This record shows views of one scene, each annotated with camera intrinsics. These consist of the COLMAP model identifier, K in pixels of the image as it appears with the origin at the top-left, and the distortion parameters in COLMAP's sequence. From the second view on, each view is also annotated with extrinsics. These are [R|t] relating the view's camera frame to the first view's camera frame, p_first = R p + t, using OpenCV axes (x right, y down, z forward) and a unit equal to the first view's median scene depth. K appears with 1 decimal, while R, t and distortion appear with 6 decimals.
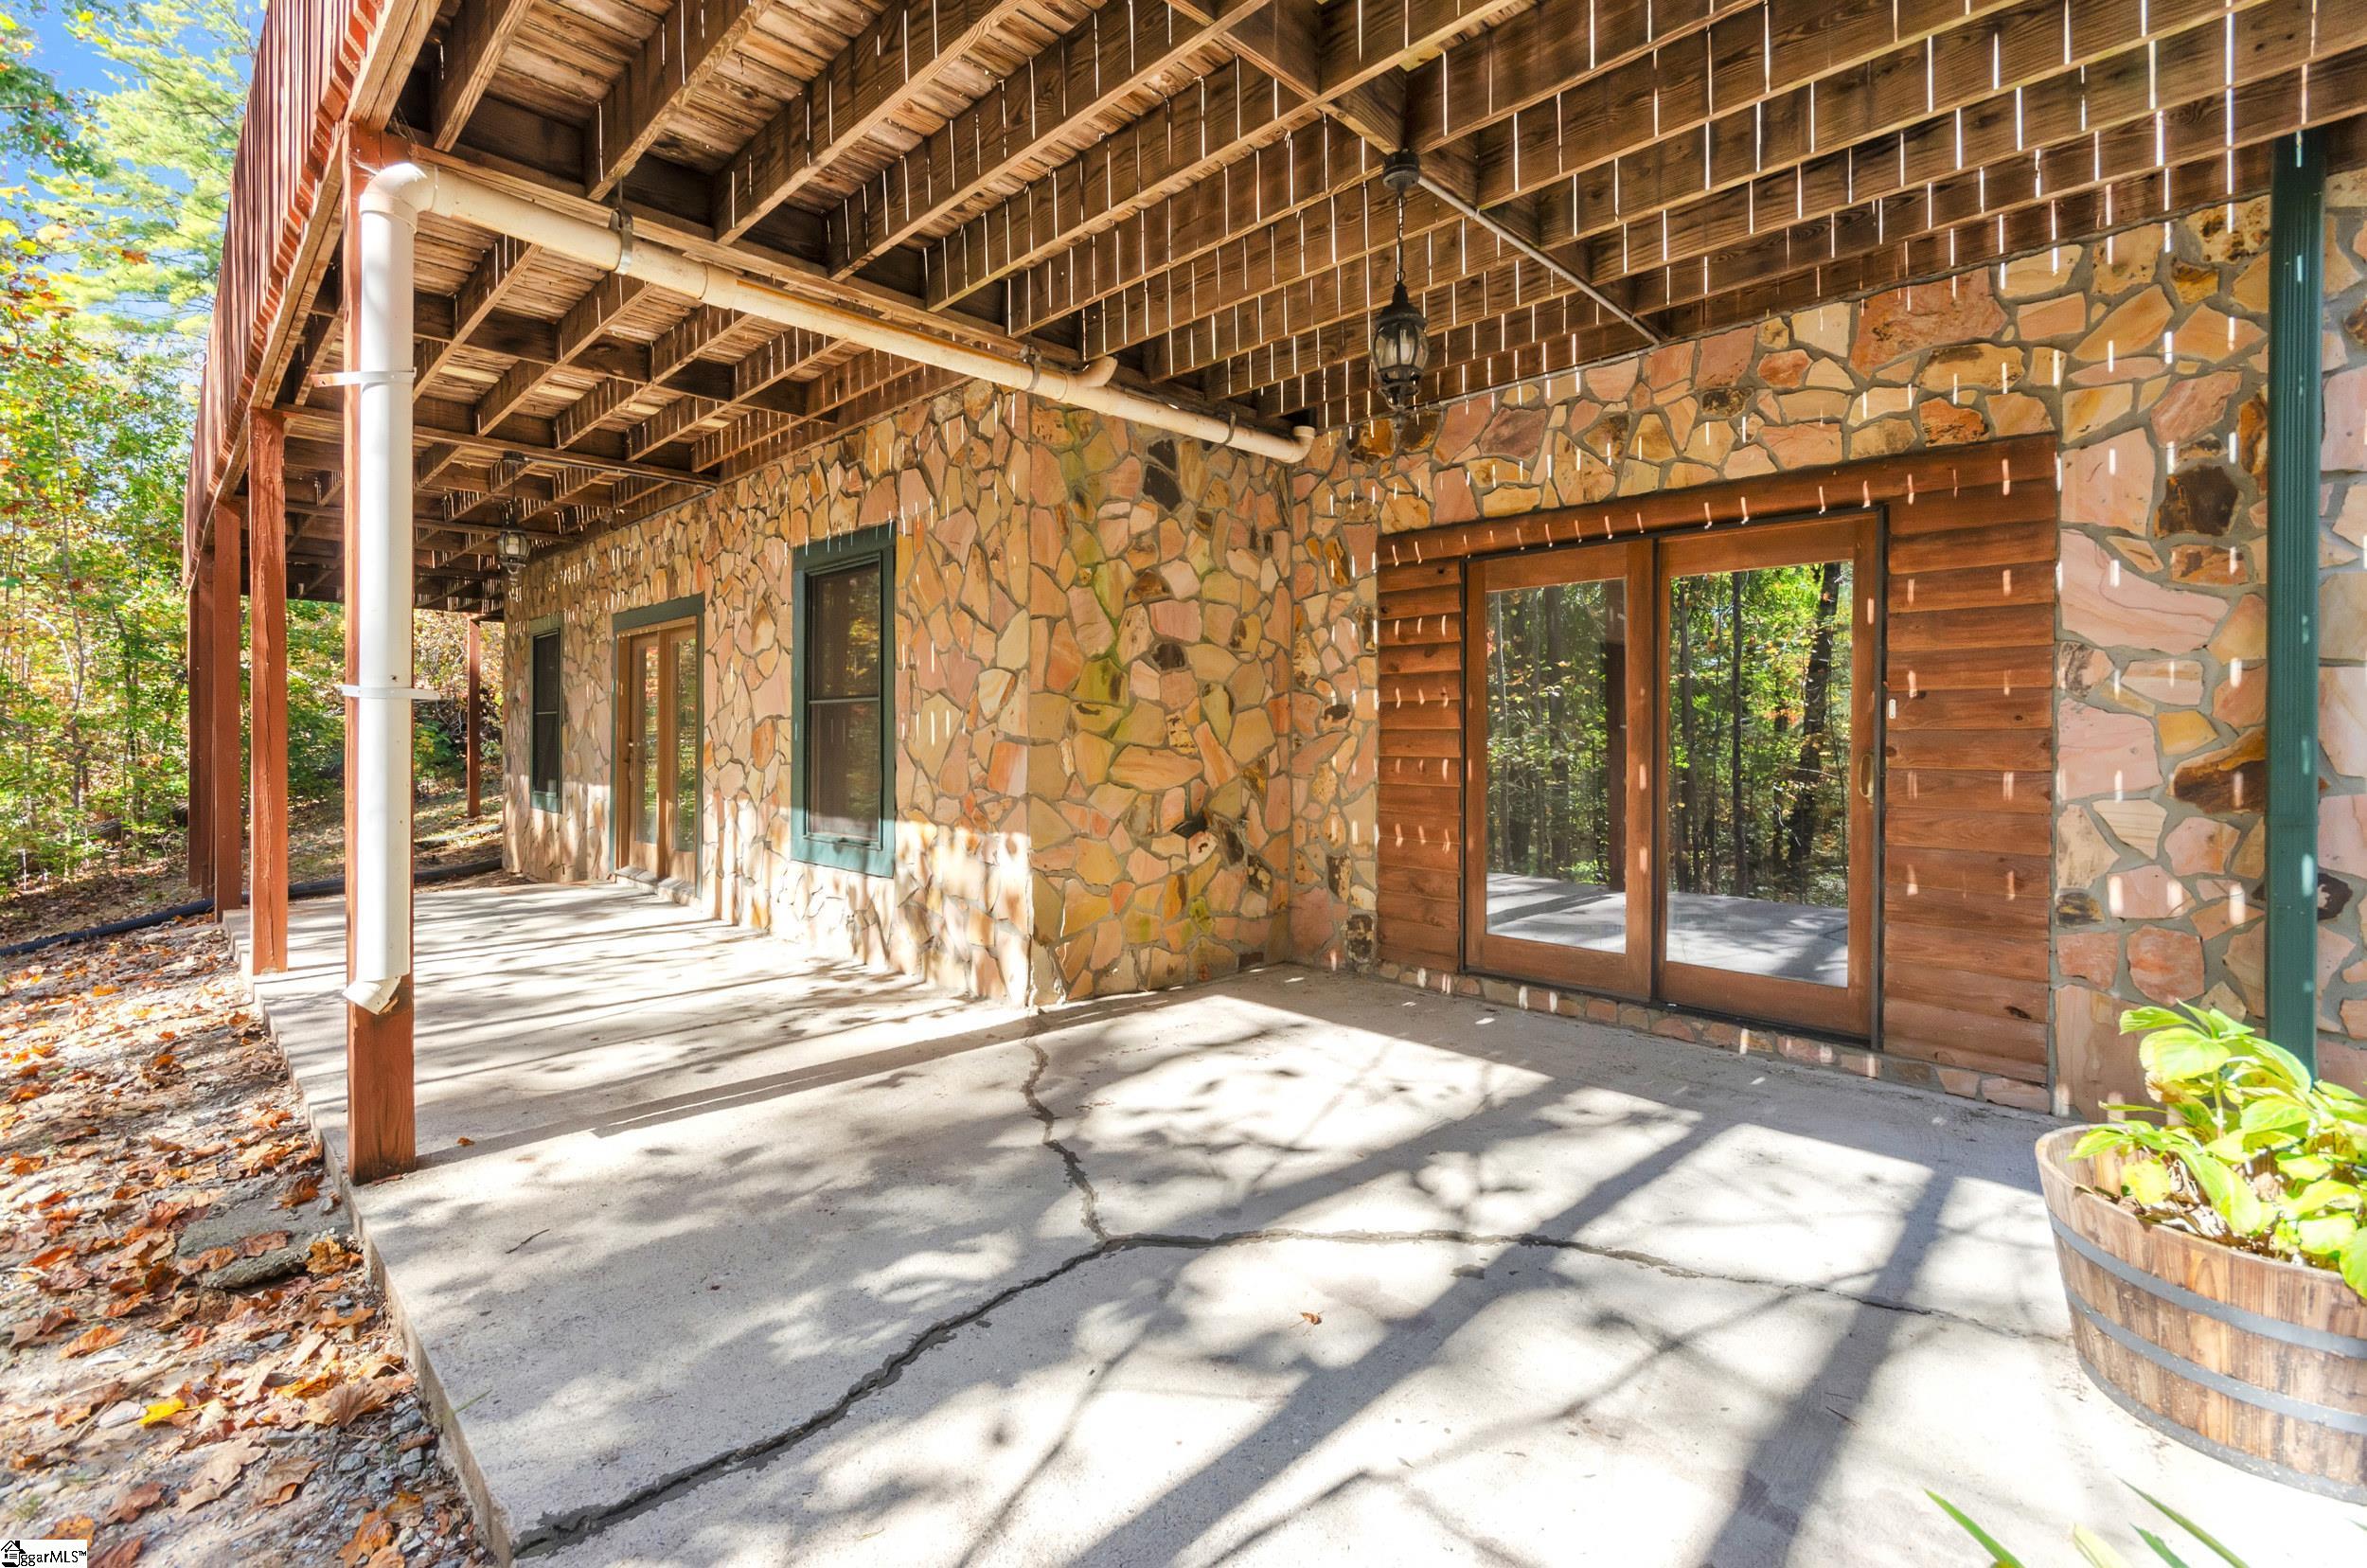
lens RADIAL K [[1037.8, 0, 1188.5], [0, 1037.8, 726.9], [0, 0, 1]] dist [-0.038803, 0.000006]
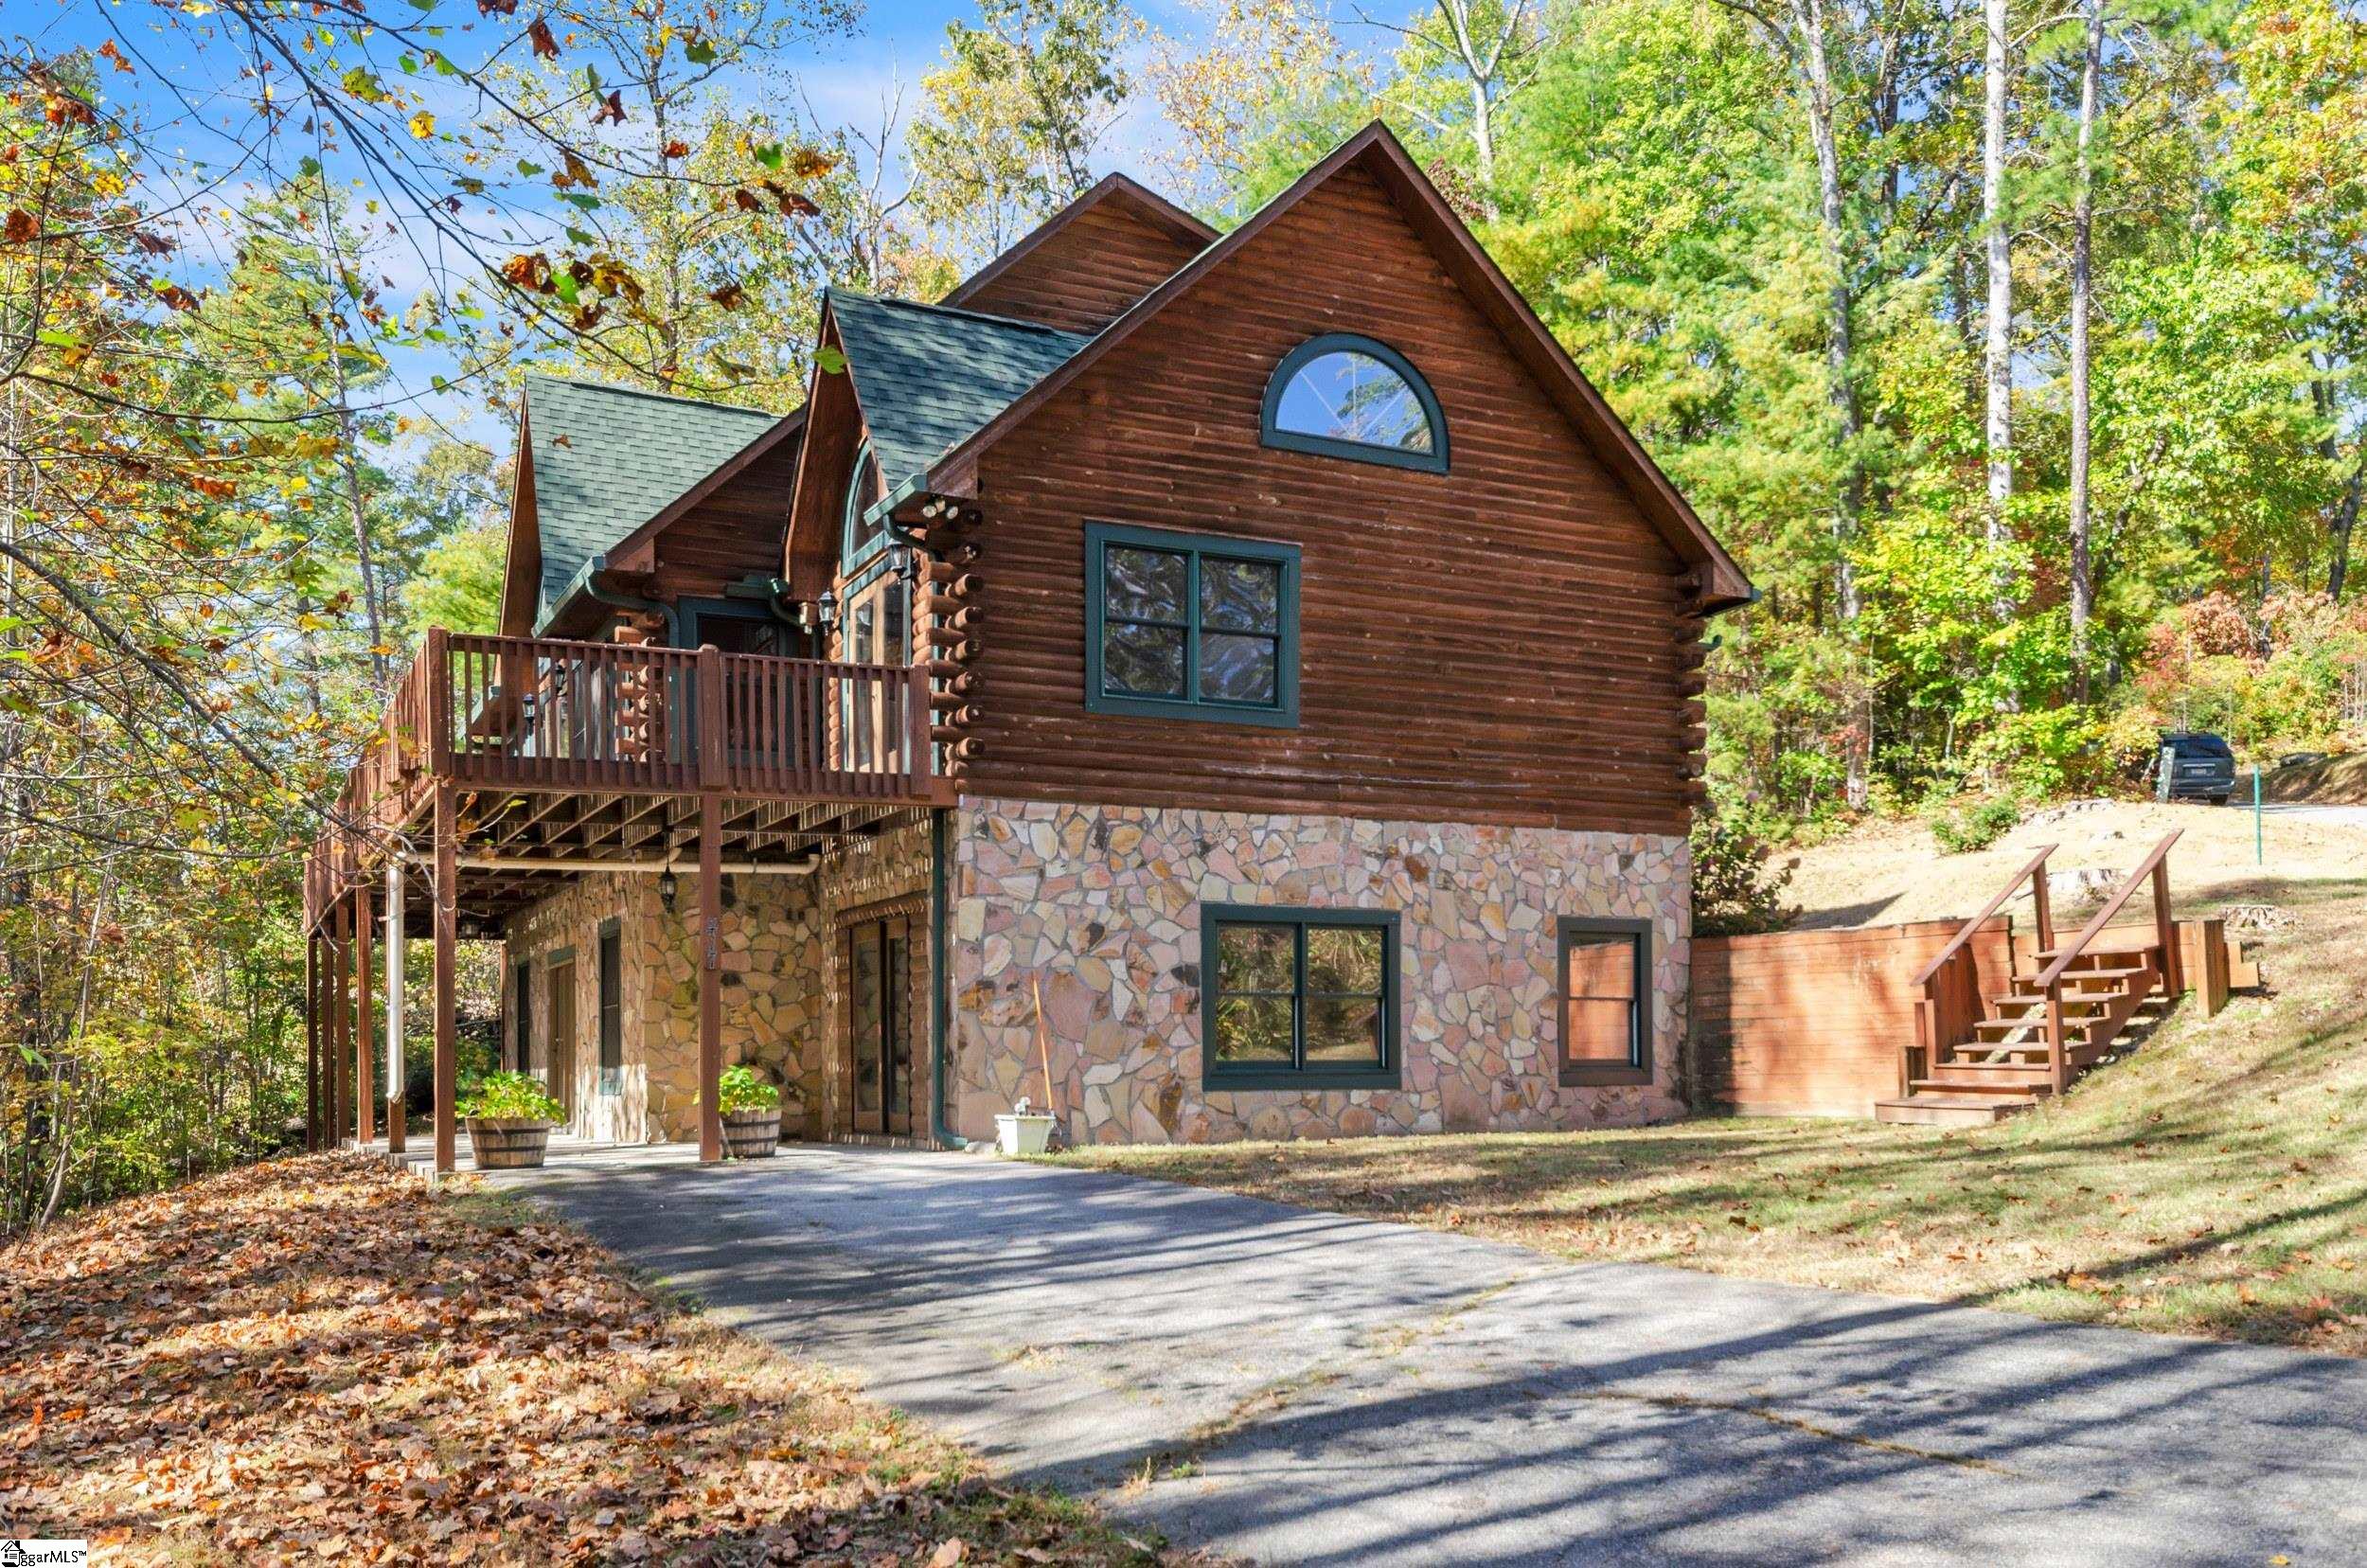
lens RADIAL K [[2031.8, 0, 1182.9], [0, 2031.8, 756.6], [0, 0, 1]] dist [-0.008952, -0.006871]
pose [[0.941649, -0.070545, -0.329119, 2.015757], [0.023977, 0.989365, -0.143465, 0.087154], [0.335740, 0.127203, 0.933326, -2.315657]]
